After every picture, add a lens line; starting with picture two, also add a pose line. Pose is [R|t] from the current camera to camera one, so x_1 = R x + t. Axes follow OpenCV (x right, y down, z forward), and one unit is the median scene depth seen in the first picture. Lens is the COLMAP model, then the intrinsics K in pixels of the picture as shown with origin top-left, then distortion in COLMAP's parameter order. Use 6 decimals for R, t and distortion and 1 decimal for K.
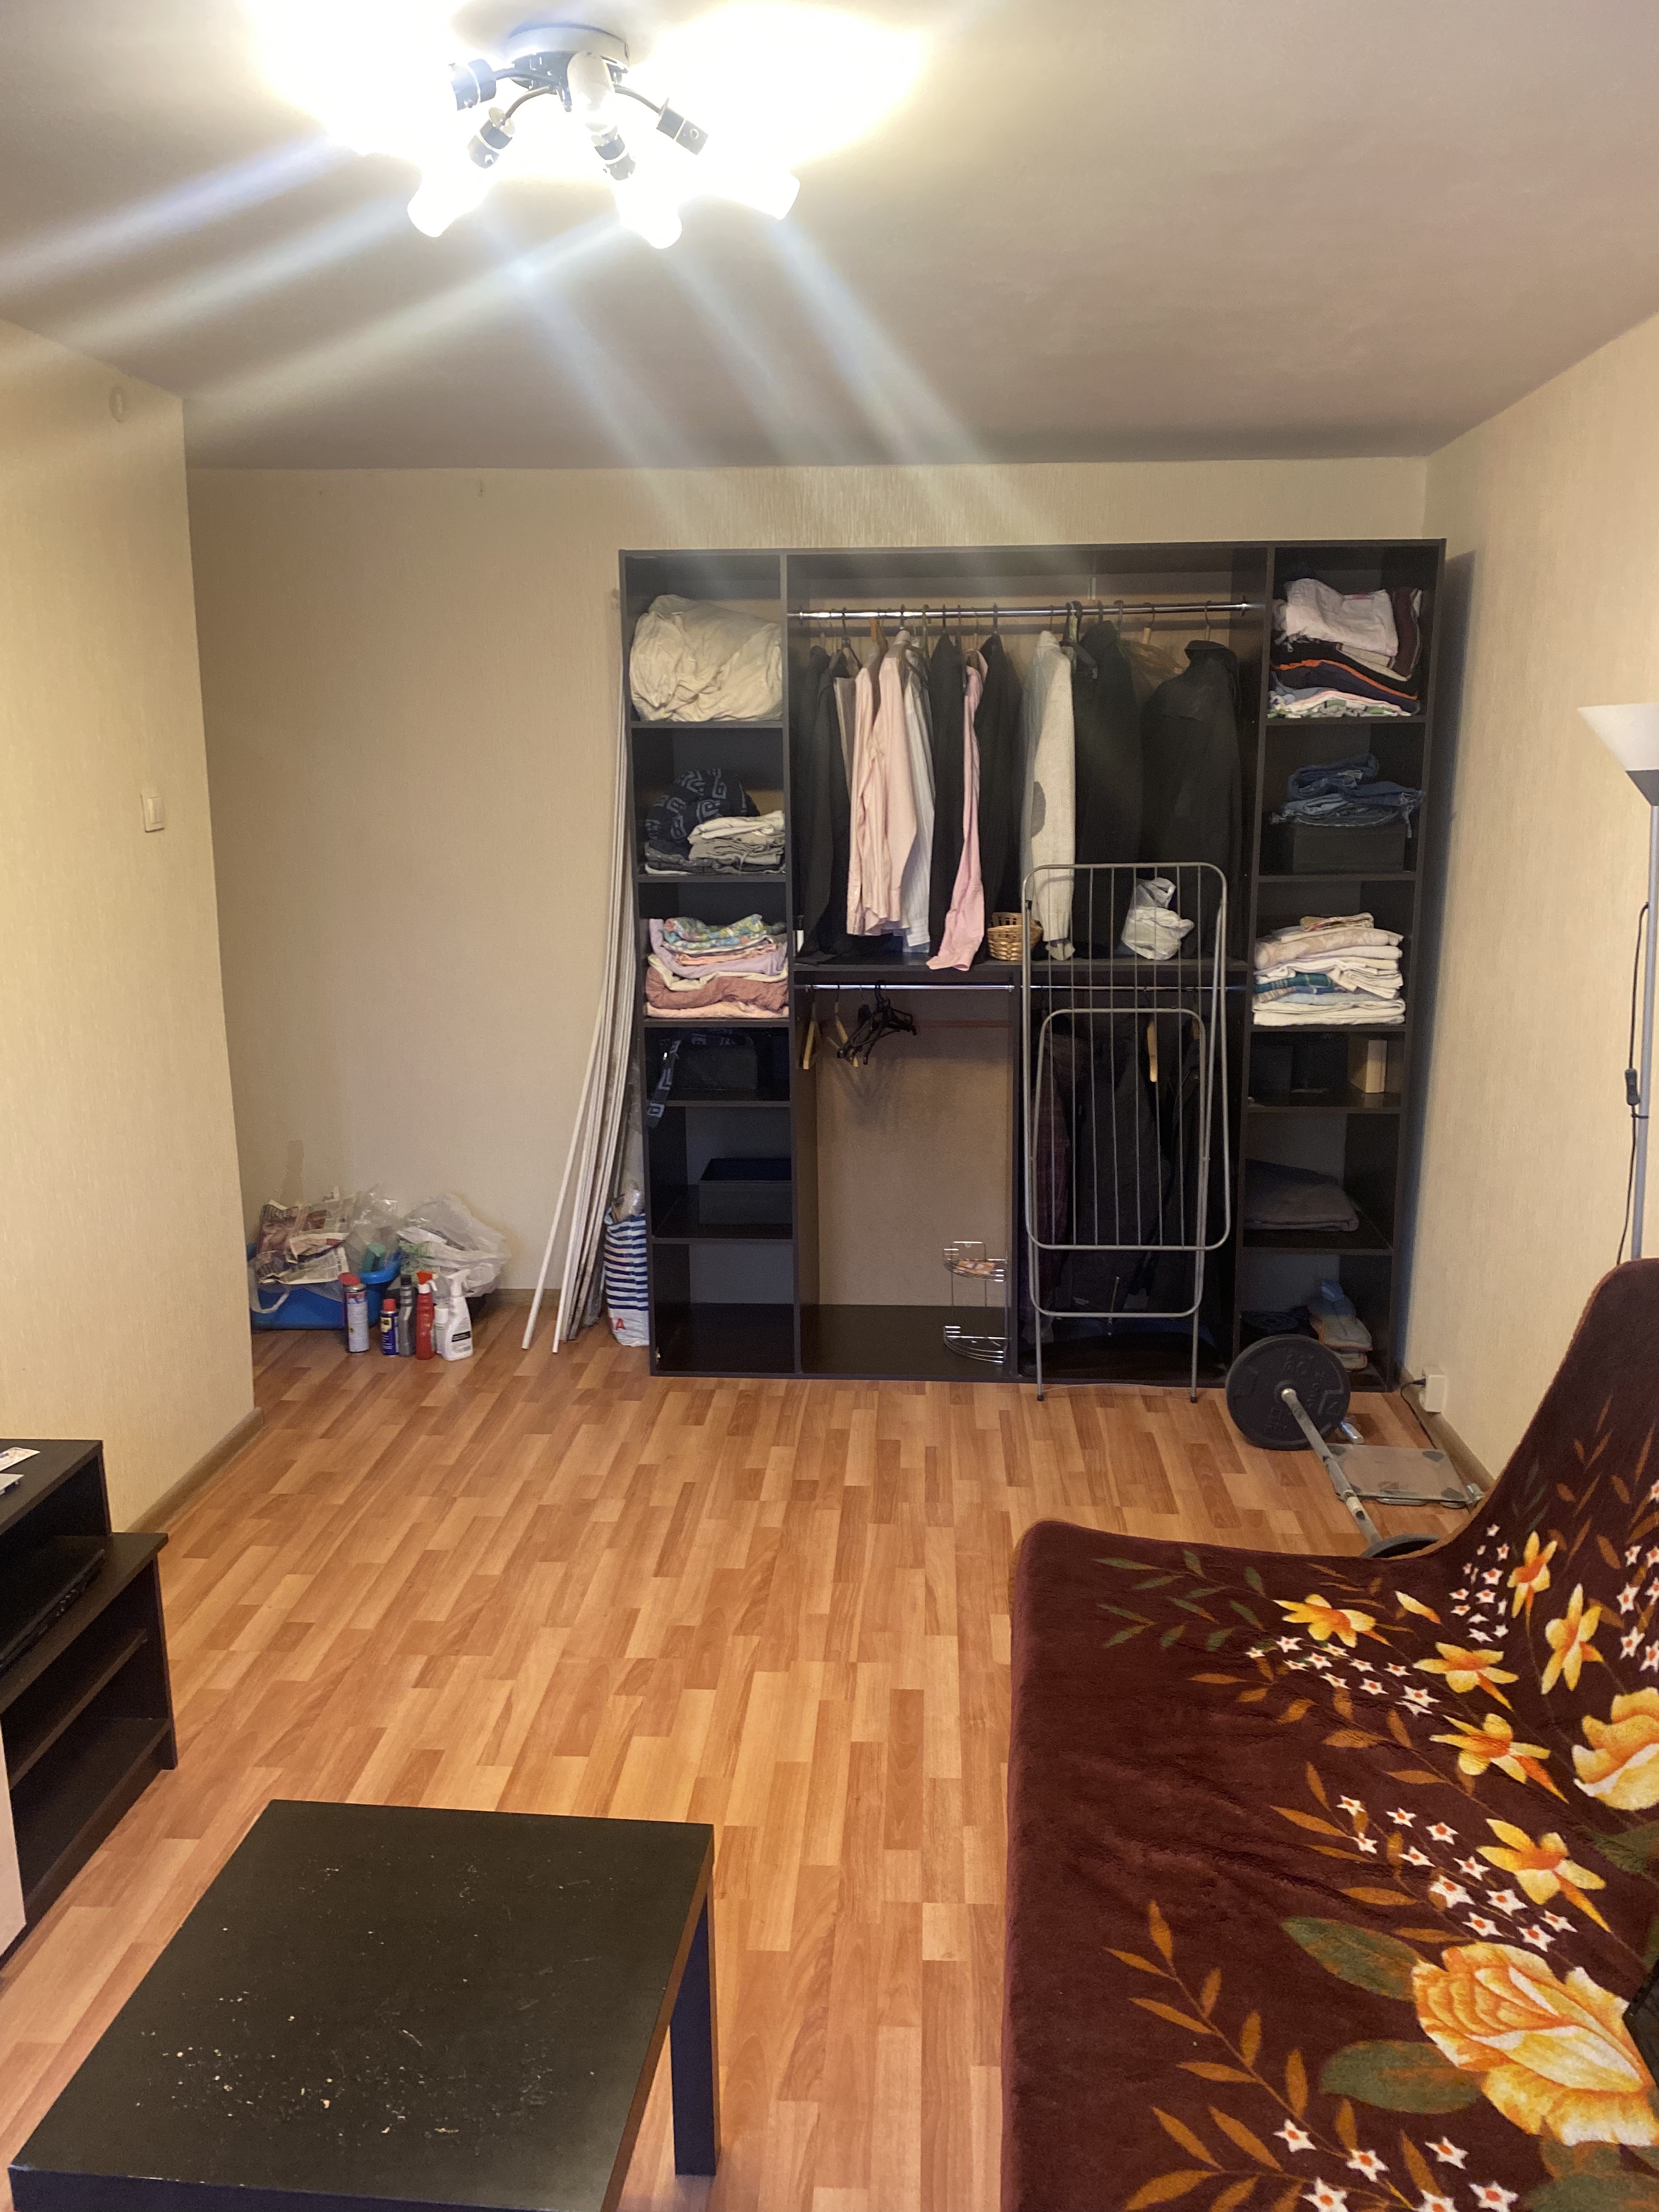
lens RADIAL K [[1684.3, 0, 833.6], [0, 1684.3, 1117.6], [0, 0, 1]] dist [0.020527, -0.007363]
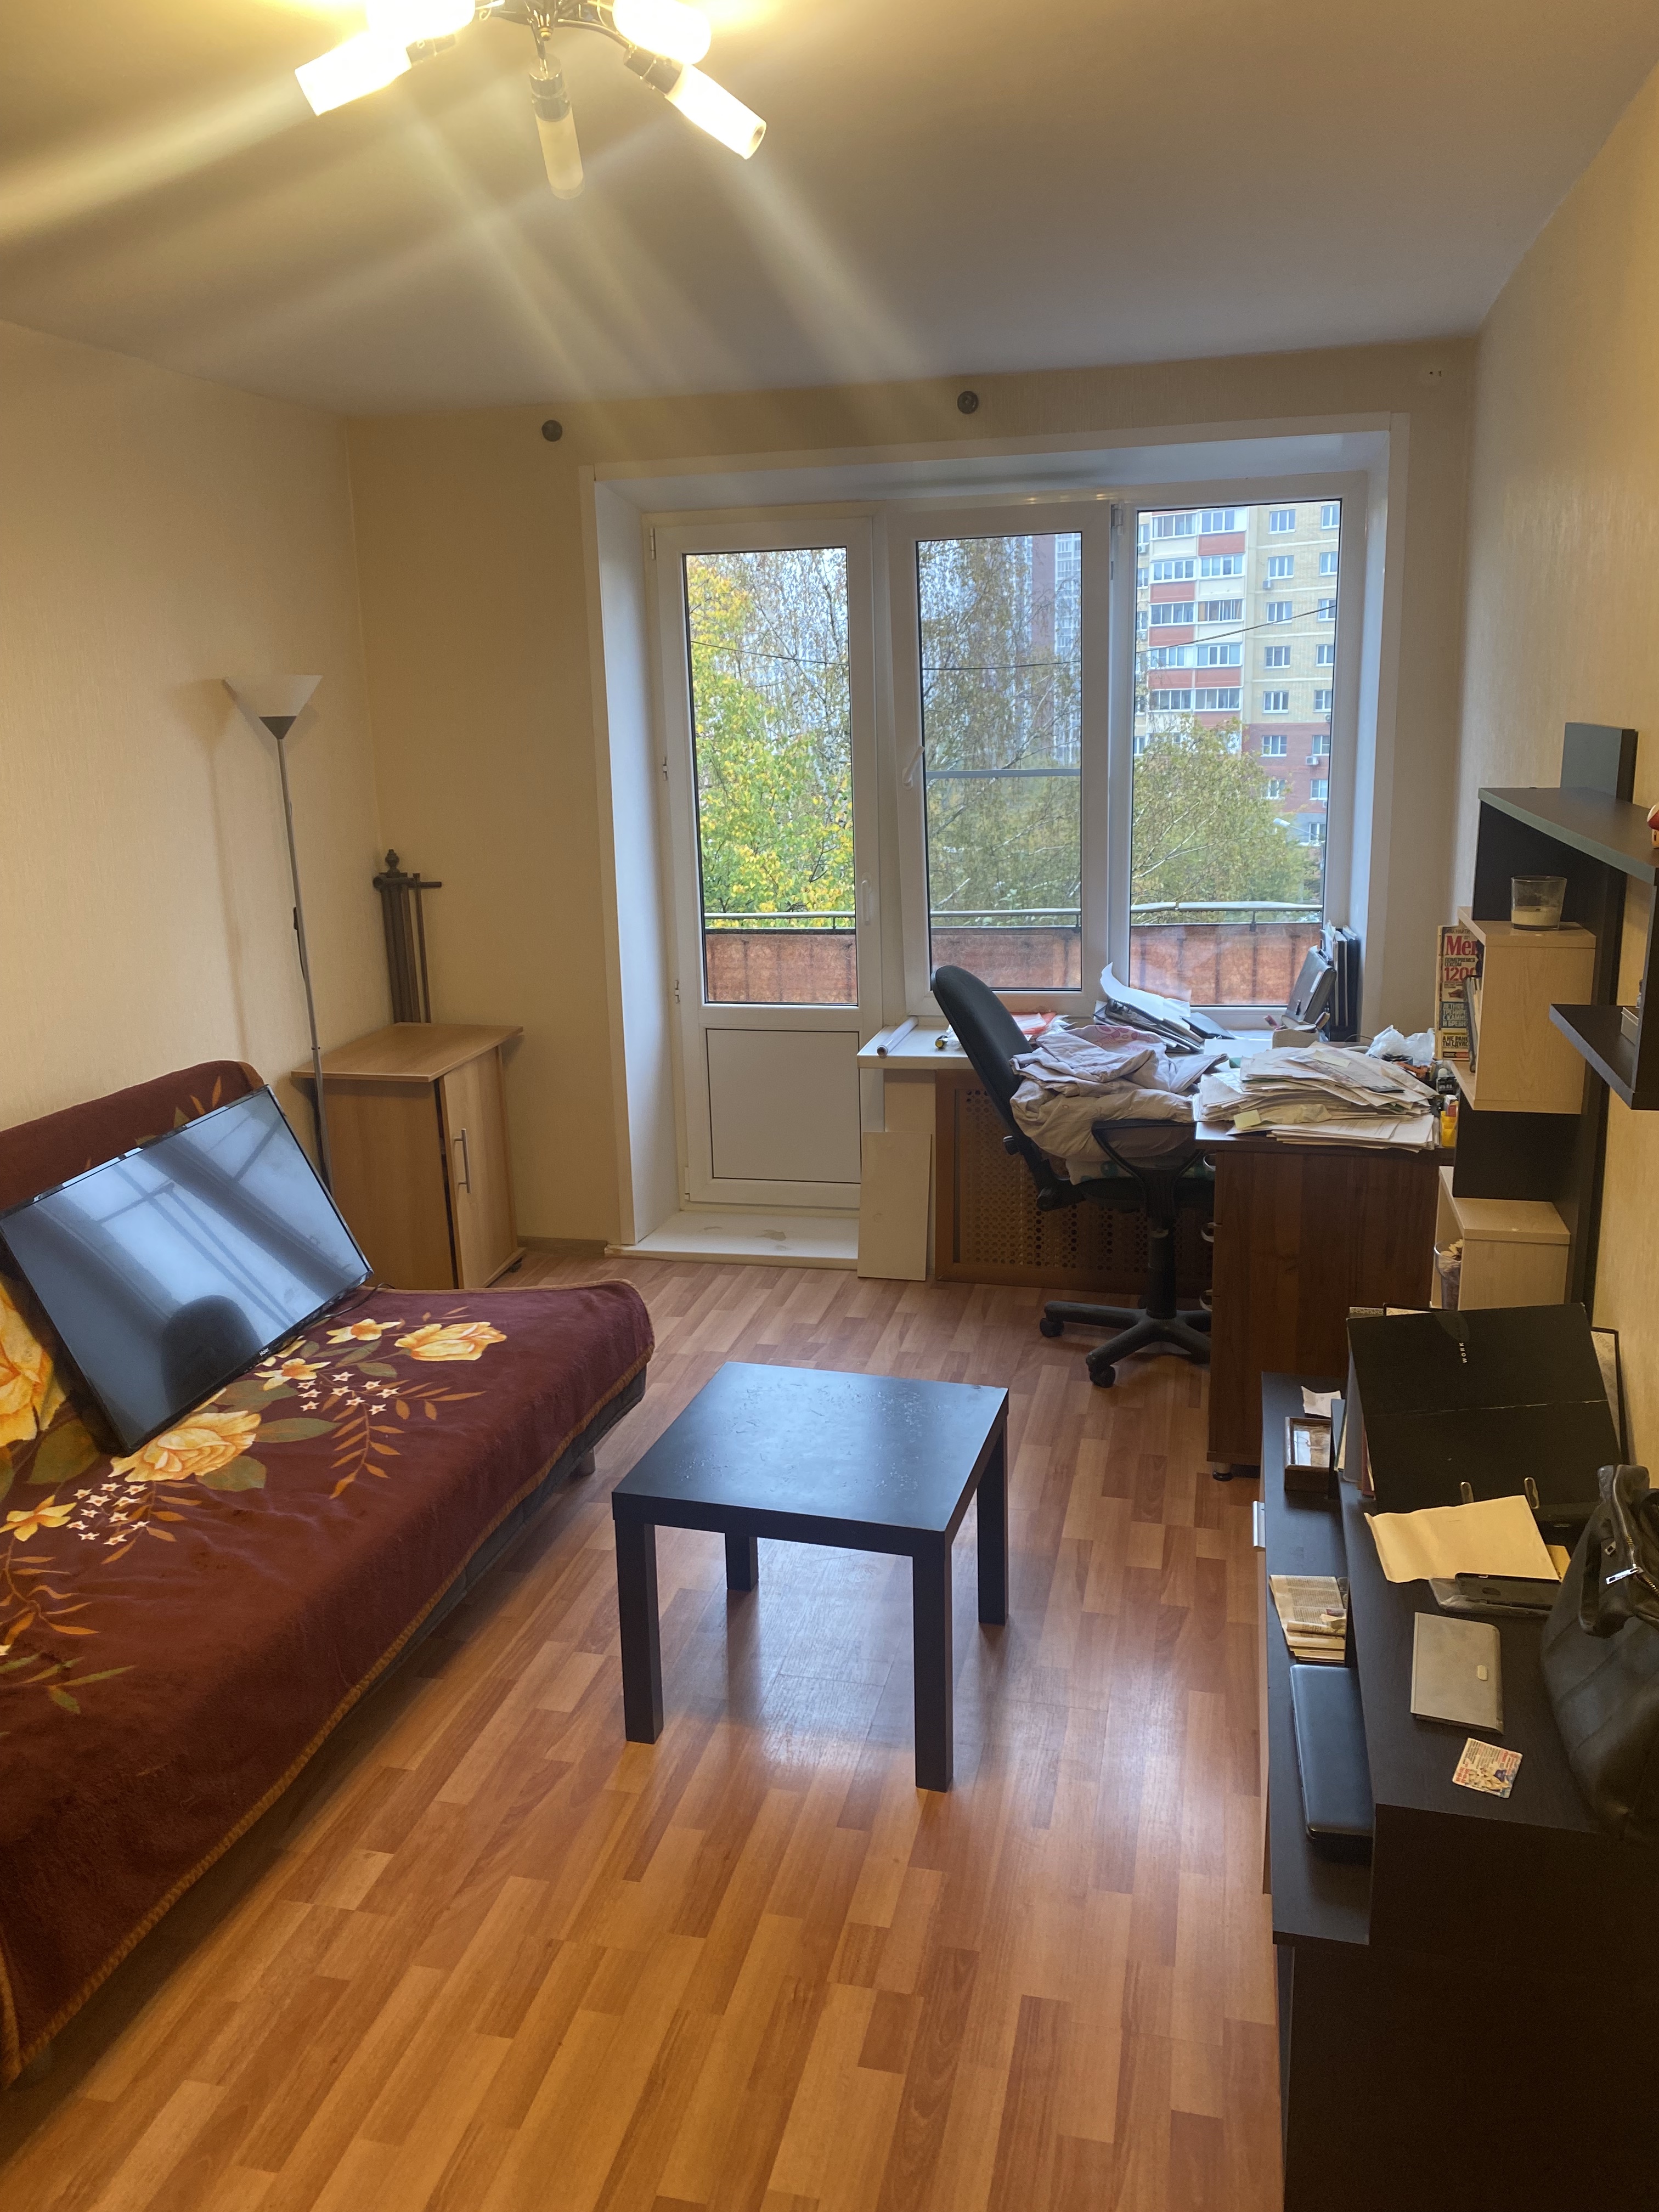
lens RADIAL K [[1738.1, 0, 822.1], [0, 1738.1, 1093.5], [0, 0, 1]] dist [0.016431, -0.007943]
pose [[-0.982626, -0.005124, 0.185526, -0.426324], [0.076934, 0.898447, 0.432289, -0.392206], [-0.168900, 0.439052, -0.882443, 1.785781]]
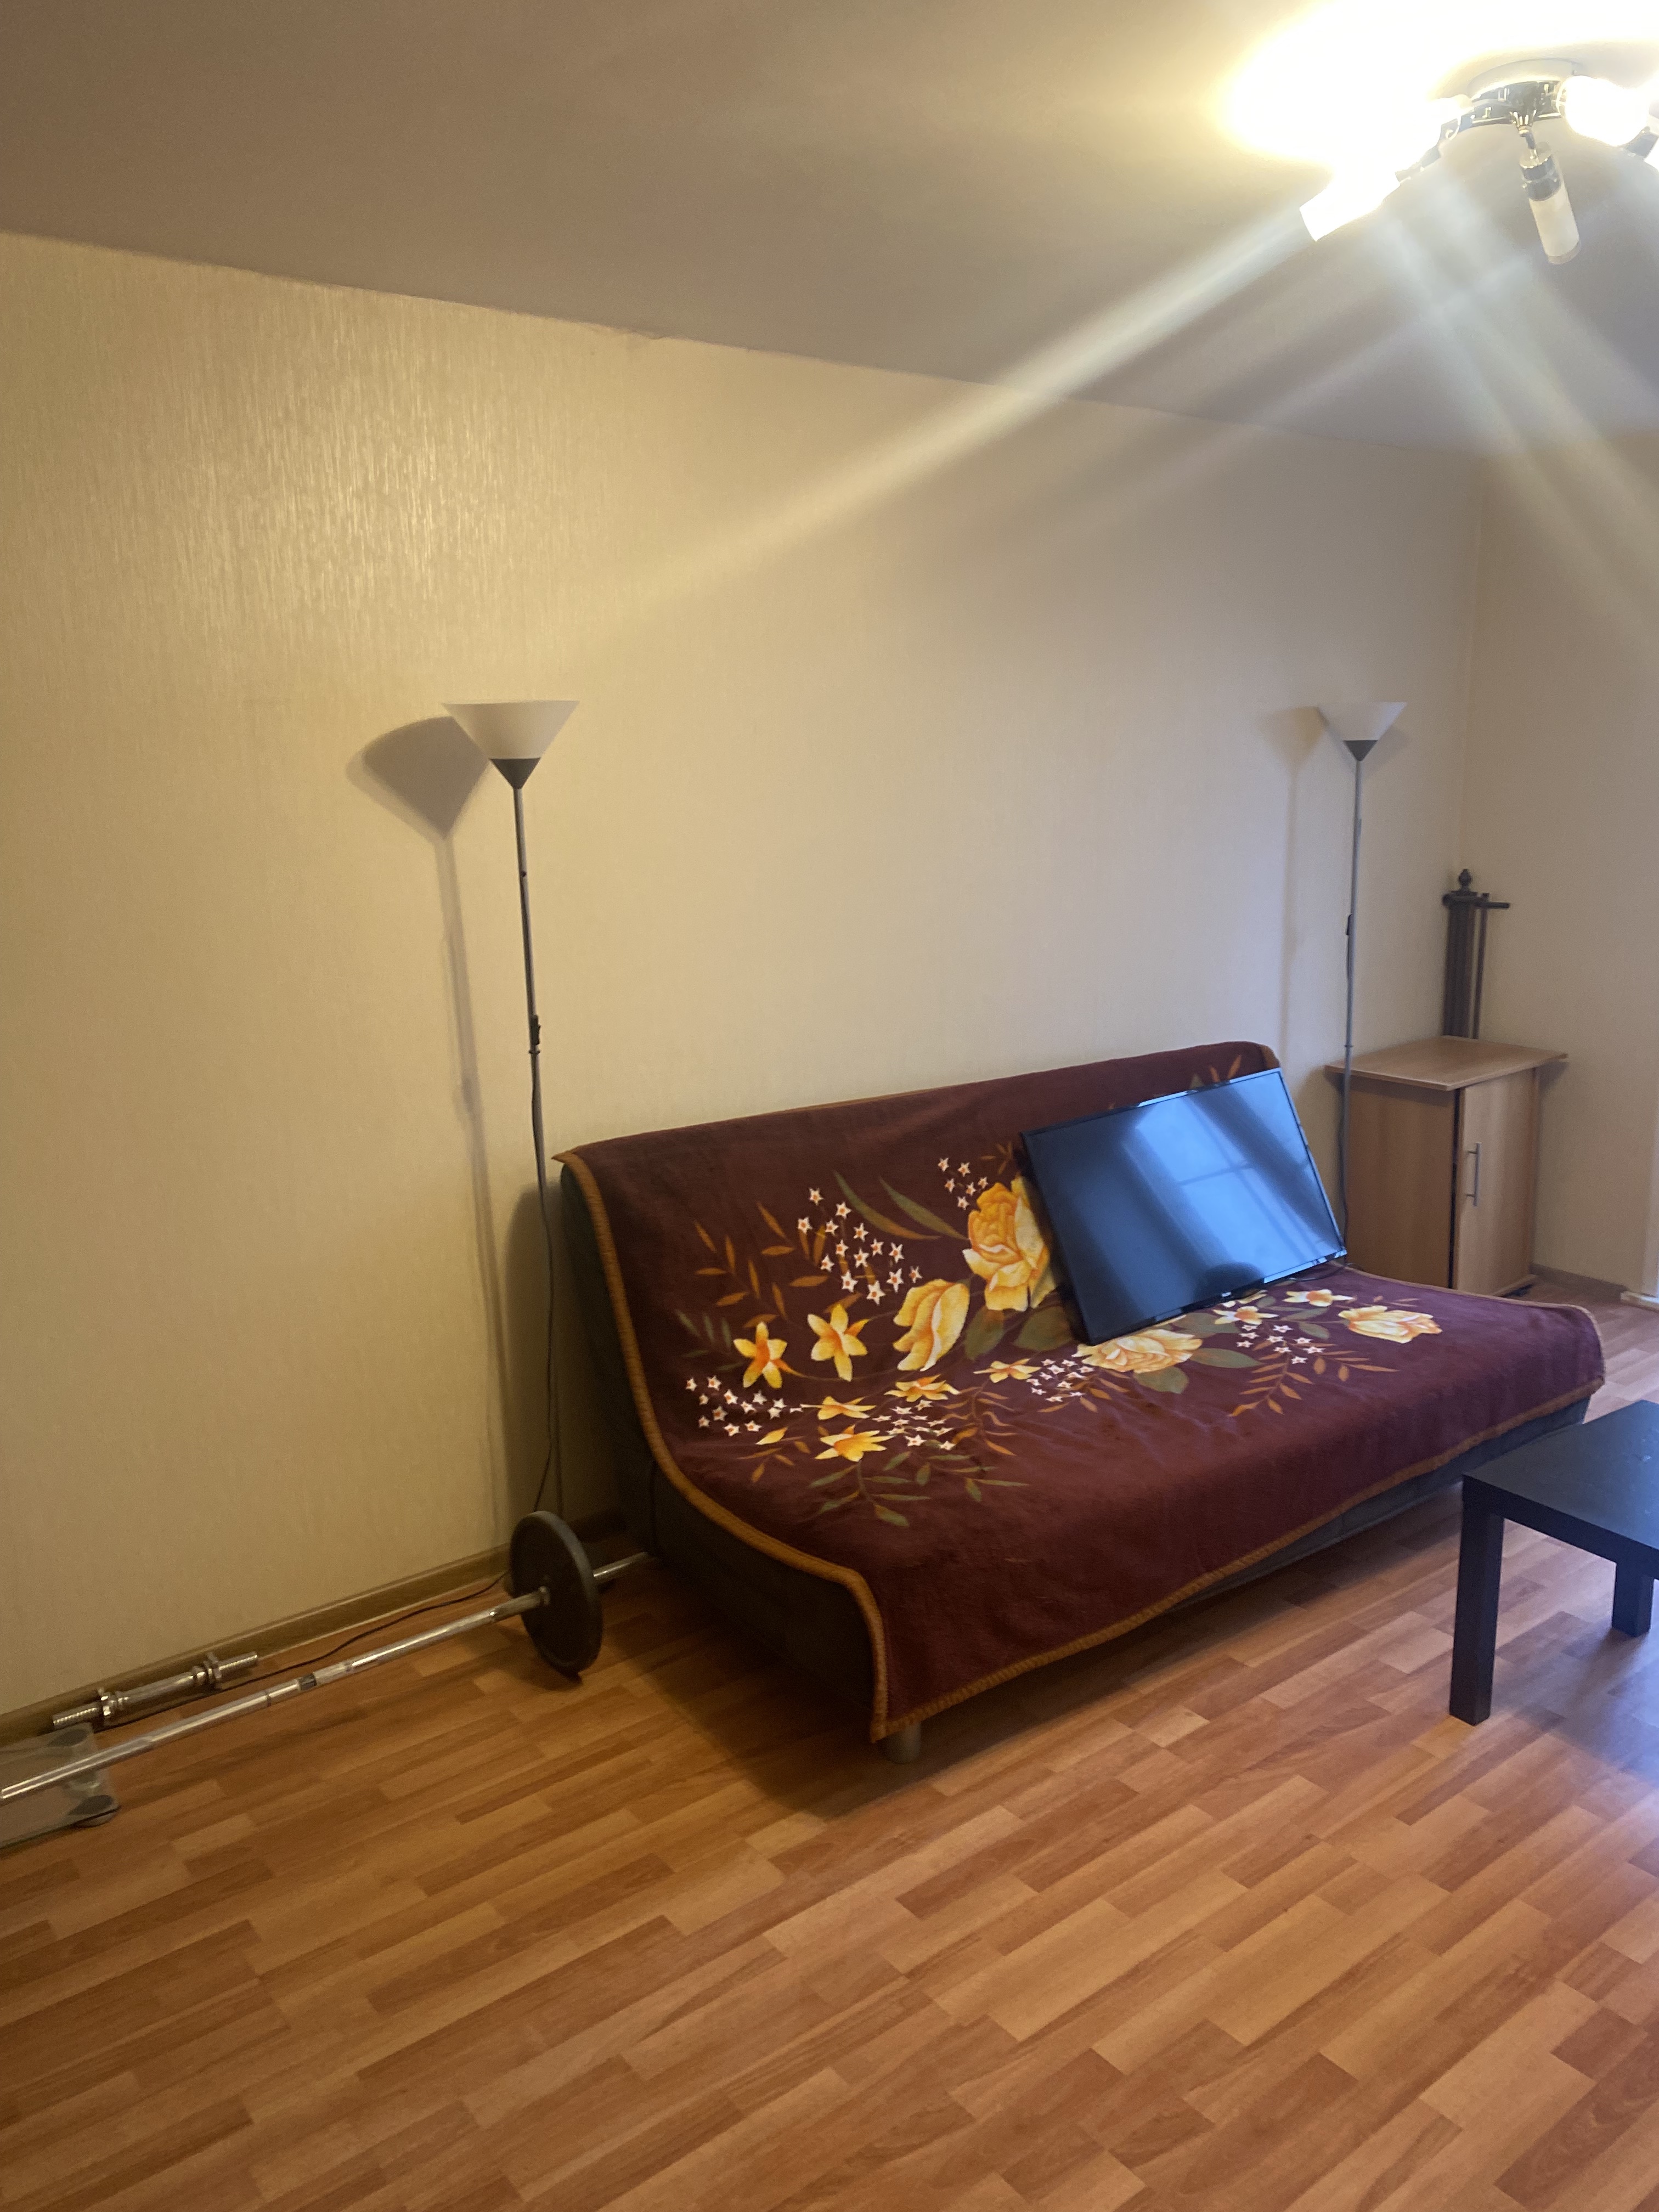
lens RADIAL K [[1735.4, 0, 841.4], [0, 1735.4, 1109.7], [0, 0, 1]] dist [0.101341, -0.092352]
pose [[-0.666096, -0.145340, 0.731569, -0.662259], [0.176201, 0.922407, 0.343685, -0.406071], [-0.724755, 0.357830, -0.588802, 1.864667]]
